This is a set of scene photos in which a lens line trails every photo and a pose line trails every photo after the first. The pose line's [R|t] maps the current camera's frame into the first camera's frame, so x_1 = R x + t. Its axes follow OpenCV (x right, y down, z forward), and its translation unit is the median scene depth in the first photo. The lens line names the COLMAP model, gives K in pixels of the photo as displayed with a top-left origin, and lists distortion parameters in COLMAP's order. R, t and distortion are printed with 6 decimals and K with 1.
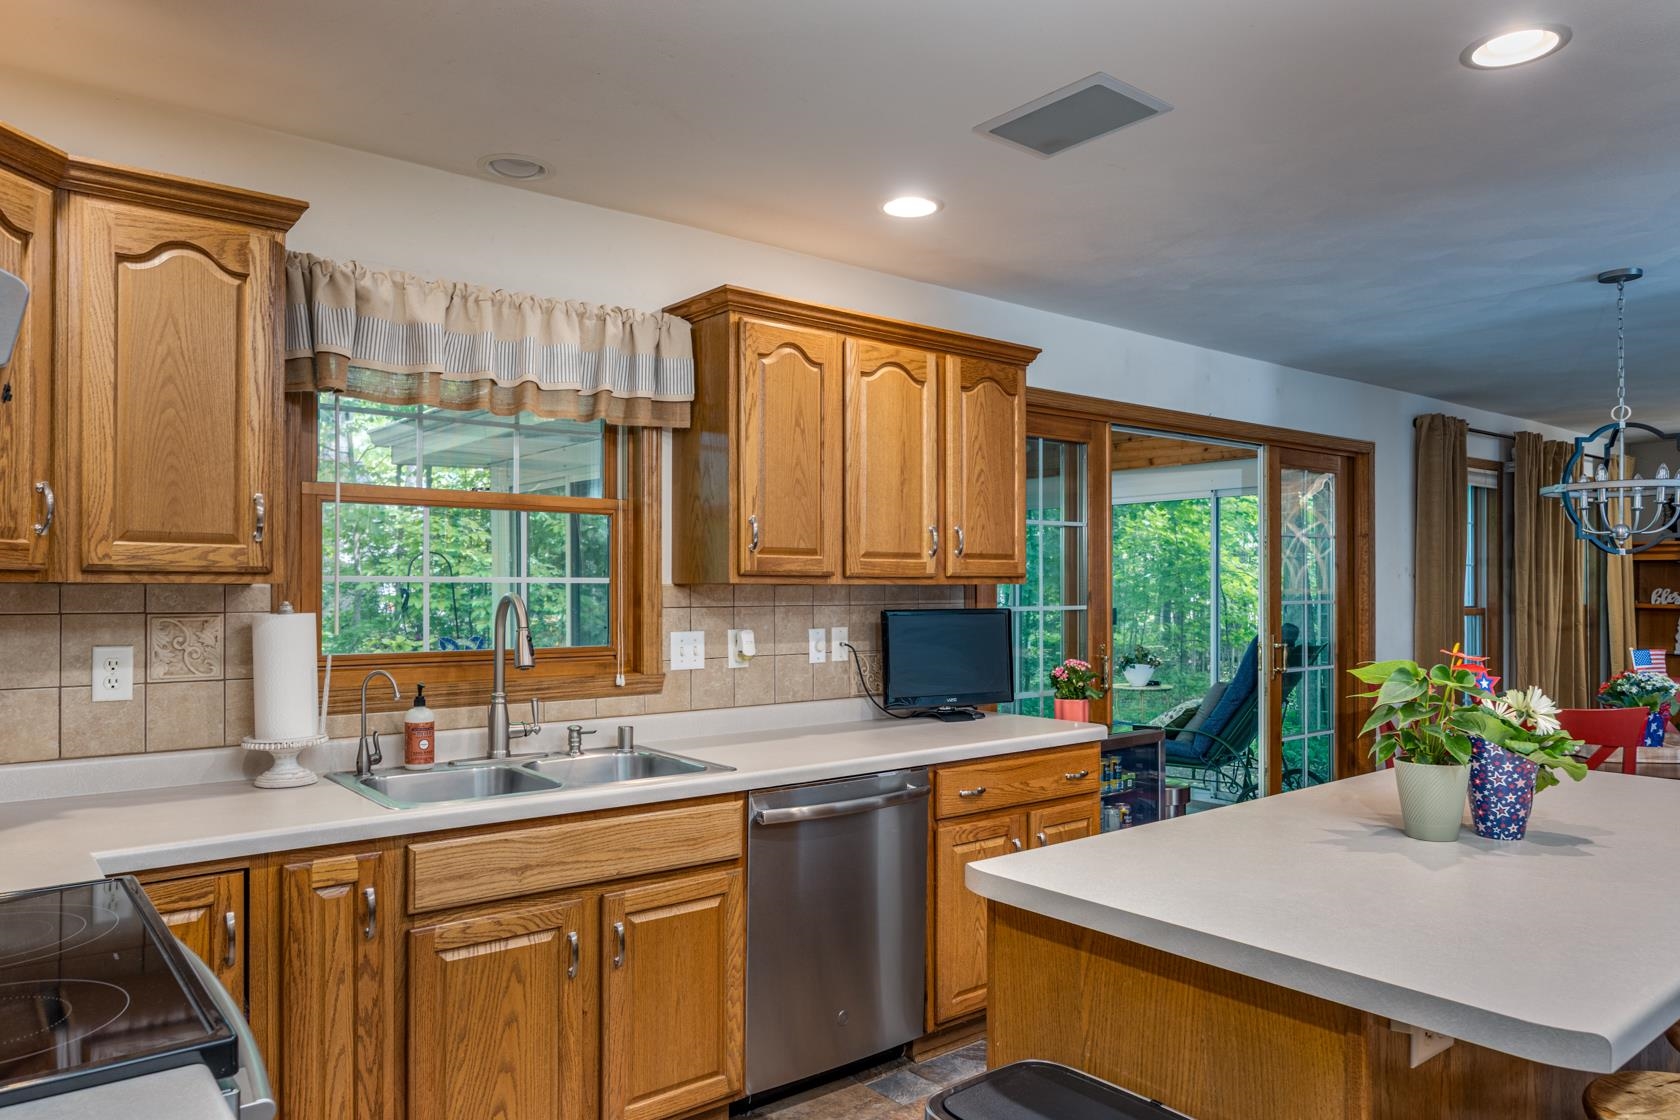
lens RADIAL K [[1108.7, 0, 818.1], [0, 1108.7, 582.6], [0, 0, 1]] dist [0.000237, -0.000050]
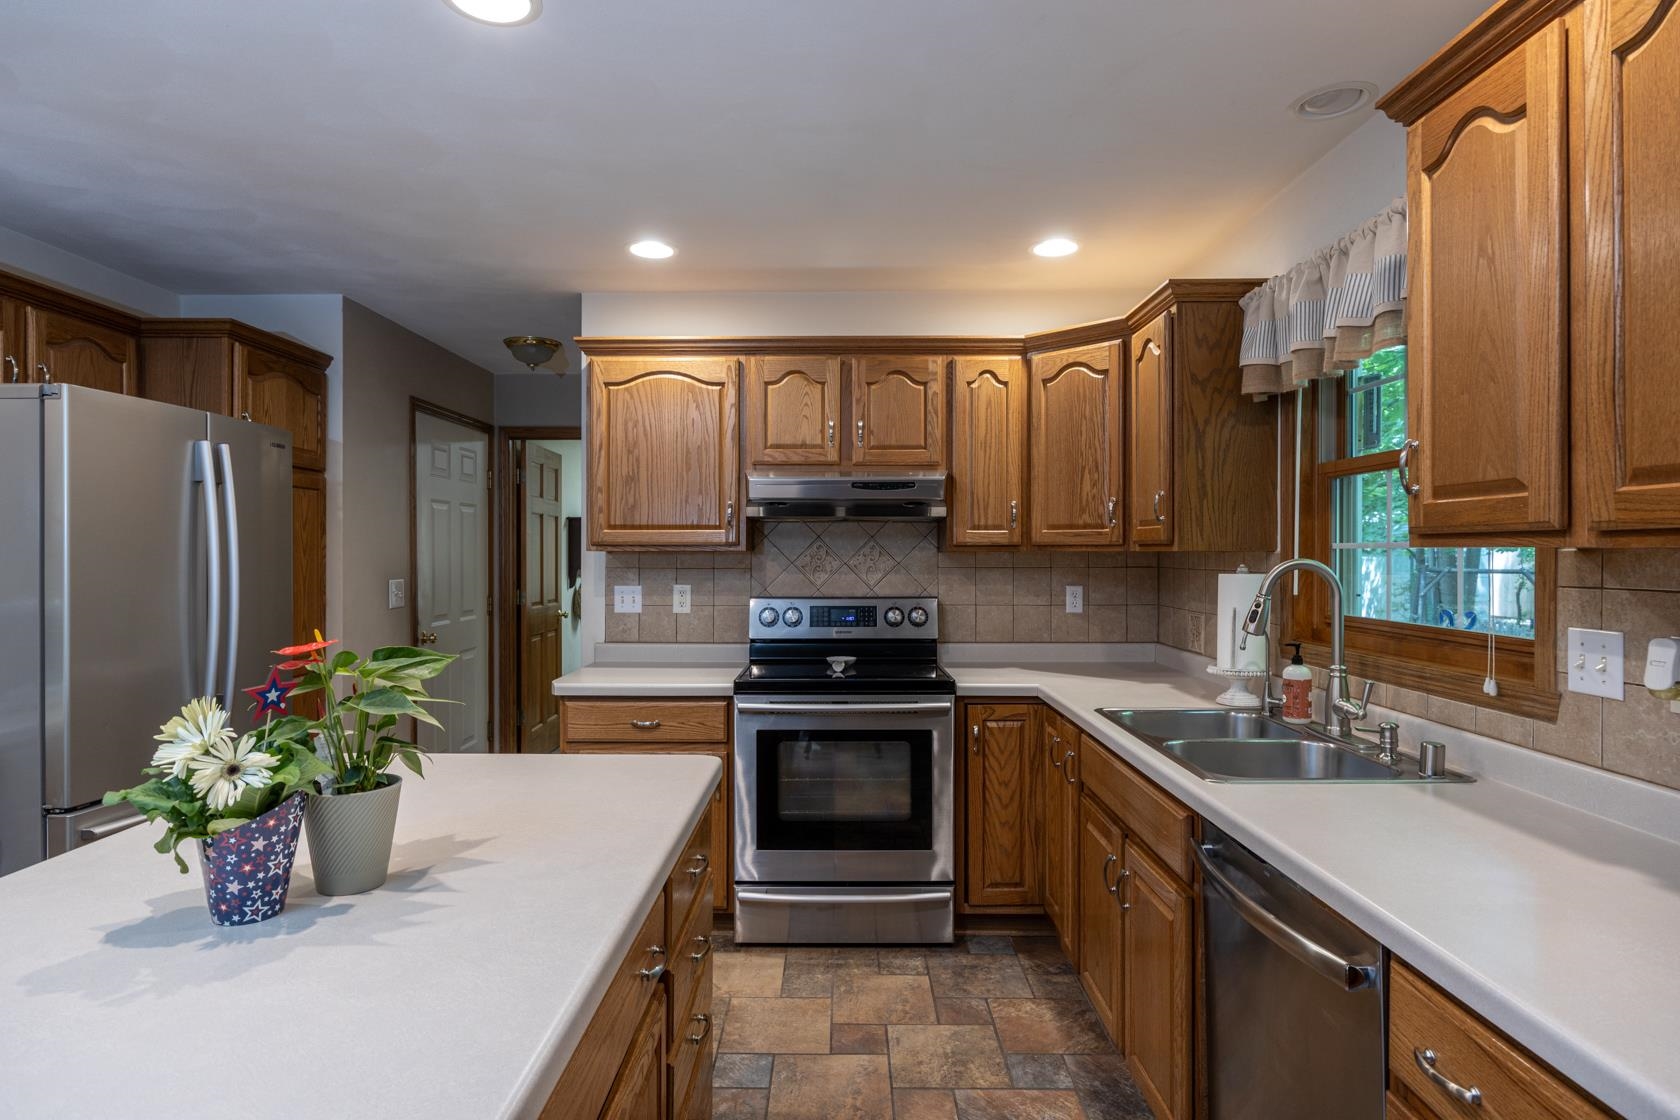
lens RADIAL K [[915.0, 0, 825.8], [0, 915.0, 555.9], [0, 0, 1]] dist [-0.001197, -0.001316]
pose [[-0.626657, 0.001918, -0.779293, 0.515638], [0.003322, 0.999994, -0.000210, 0.004334], [0.779288, -0.002720, -0.626660, 1.004083]]
